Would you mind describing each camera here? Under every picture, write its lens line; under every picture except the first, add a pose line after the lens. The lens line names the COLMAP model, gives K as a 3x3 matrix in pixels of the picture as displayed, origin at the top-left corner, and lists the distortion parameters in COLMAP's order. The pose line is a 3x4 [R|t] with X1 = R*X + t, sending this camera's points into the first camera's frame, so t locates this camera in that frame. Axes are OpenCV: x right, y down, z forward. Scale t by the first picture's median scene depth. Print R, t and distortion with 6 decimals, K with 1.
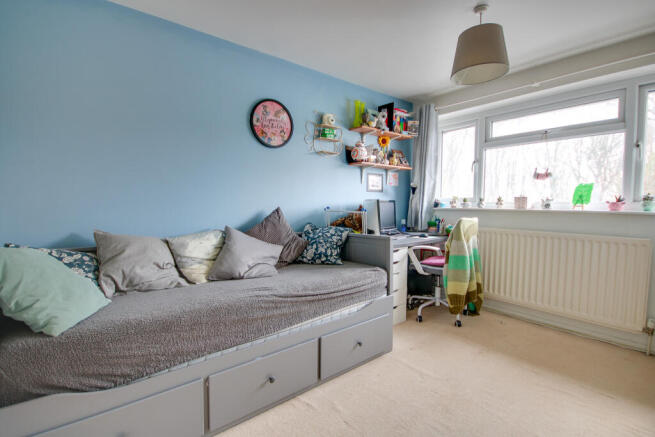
lens RADIAL K [[311.0, 0, 328.2], [0, 311.0, 221.2], [0, 0, 1]] dist [-0.000747, -0.000654]
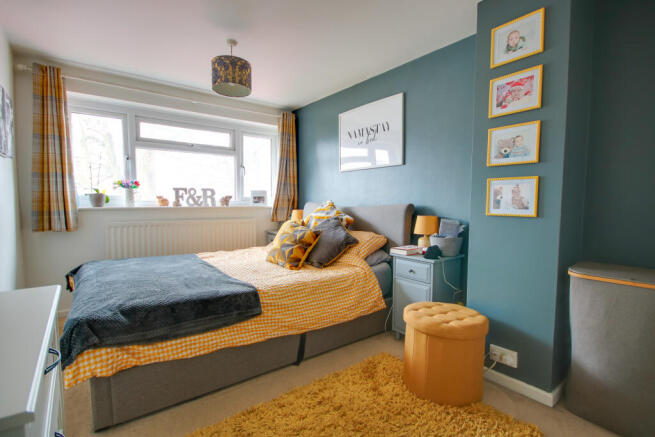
lens RADIAL K [[311.0, 0, 328.2], [0, 311.0, 221.2], [0, 0, 1]] dist [-0.000747, -0.000654]
pose [[0.041924, -0.043046, 0.998193, -0.594570], [0.073537, 0.996495, 0.039884, 0.011452], [-0.996411, 0.071732, 0.044942, 0.460335]]
